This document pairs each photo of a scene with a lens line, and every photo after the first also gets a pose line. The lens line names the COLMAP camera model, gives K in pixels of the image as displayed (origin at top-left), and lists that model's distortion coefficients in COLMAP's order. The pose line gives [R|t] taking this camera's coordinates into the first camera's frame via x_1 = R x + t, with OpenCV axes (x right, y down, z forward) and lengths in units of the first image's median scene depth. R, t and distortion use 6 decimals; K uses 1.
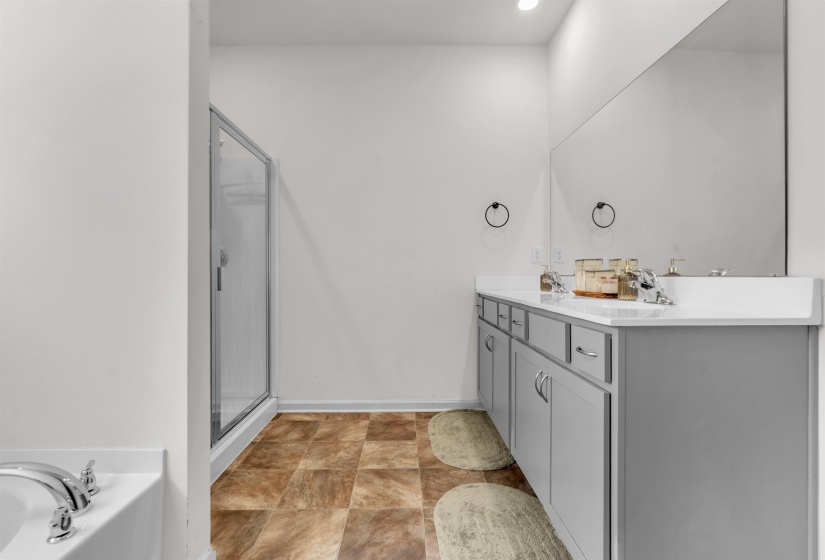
lens RADIAL K [[364.3, 0, 412.4], [0, 364.3, 276.1], [0, 0, 1]] dist [-0.008489, -0.000599]
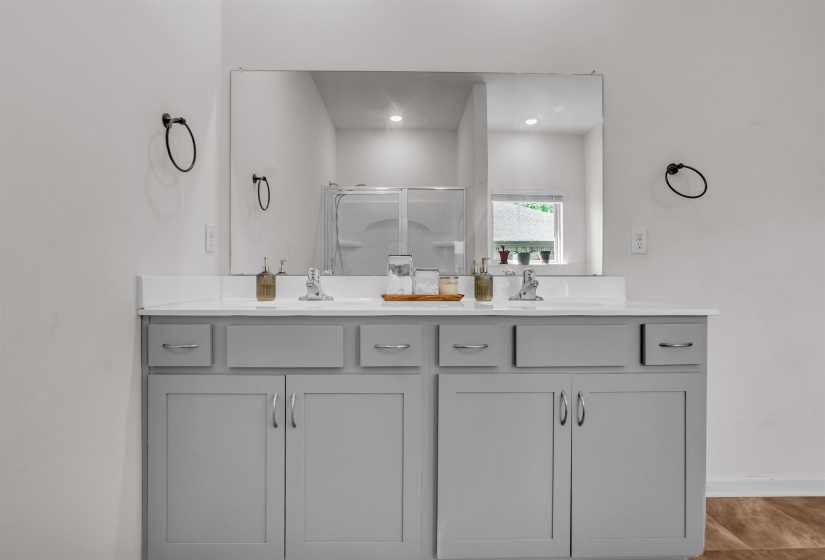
lens RADIAL K [[364.3, 0, 411.1], [0, 364.3, 274.1], [0, 0, 1]] dist [-0.008489, -0.000599]
pose [[0.025328, -0.009196, 0.999637, -0.804372], [0.002735, 0.999955, 0.009130, -0.030714], [-0.999675, 0.002503, 0.025352, 1.511249]]
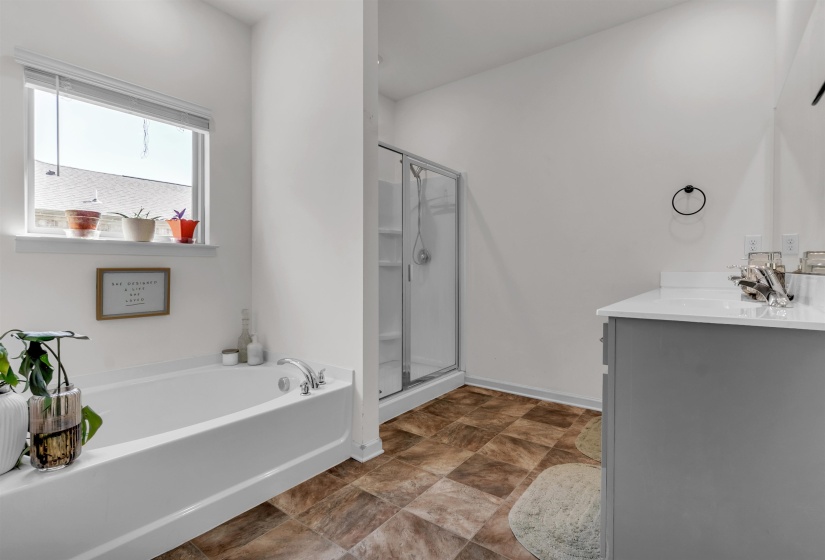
lens RADIAL K [[393.0, 0, 411.3], [0, 393.0, 275.8], [0, 0, 1]] dist [0.002350, 0.000153]
pose [[0.786514, 0.010780, -0.617479, 0.373713], [-0.001110, 0.999871, 0.016042, -0.005190], [0.617572, -0.011932, 0.786424, -0.169322]]
